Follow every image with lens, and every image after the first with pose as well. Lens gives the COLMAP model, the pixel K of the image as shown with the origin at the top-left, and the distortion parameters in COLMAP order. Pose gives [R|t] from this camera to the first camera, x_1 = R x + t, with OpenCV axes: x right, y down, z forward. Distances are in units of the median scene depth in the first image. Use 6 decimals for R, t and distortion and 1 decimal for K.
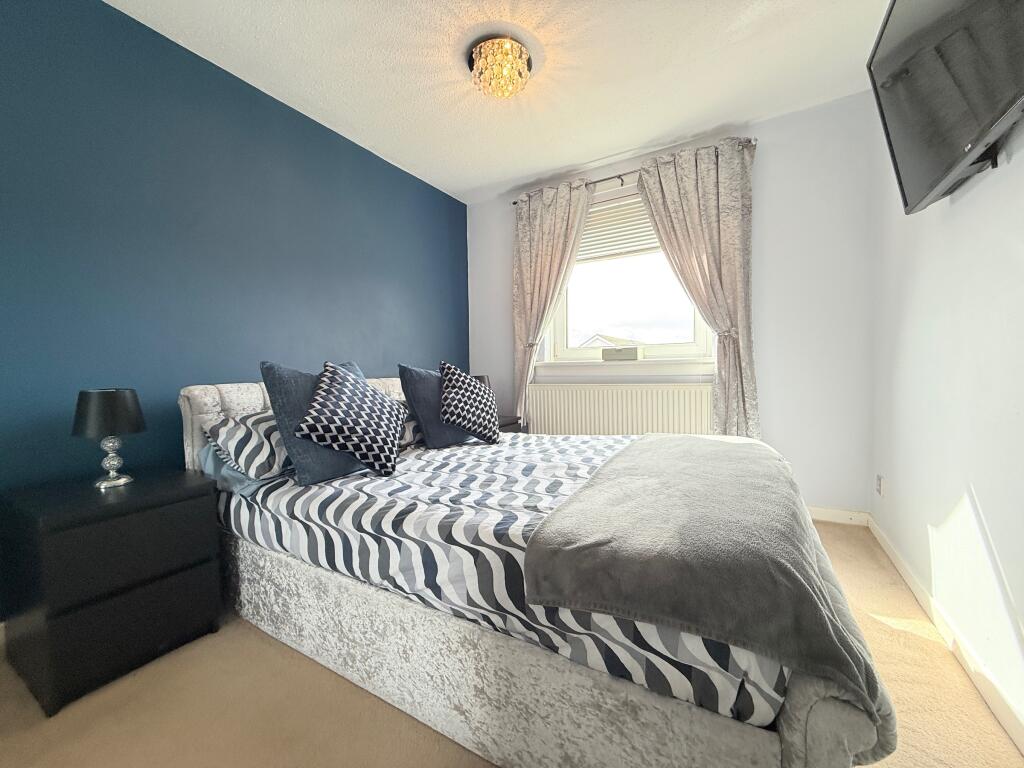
lens RADIAL K [[402.4, 0, 514.9], [0, 402.4, 388.0], [0, 0, 1]] dist [-0.000491, 0.000017]
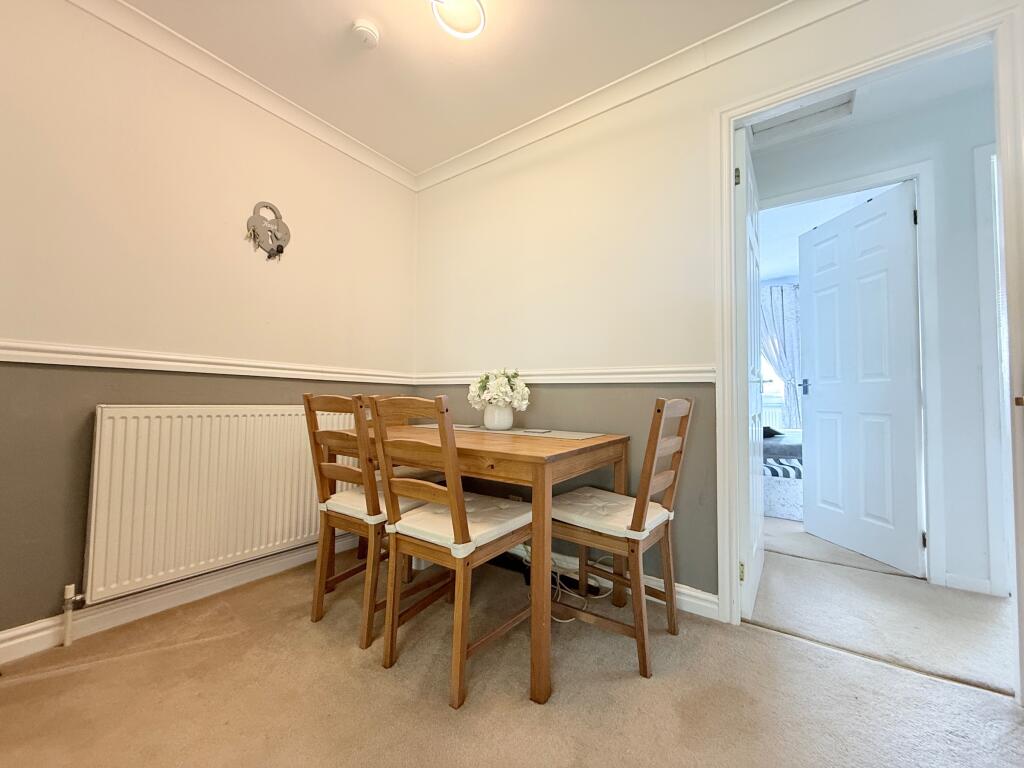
lens RADIAL K [[402.4, 0, 514.9], [0, 402.4, 388.0], [0, 0, 1]] dist [-0.000491, 0.000017]
pose [[0.996646, 0.023176, -0.078477, -2.010120], [-0.028854, 0.996986, -0.072016, 0.222333], [0.076572, 0.074039, 0.994311, -3.222943]]
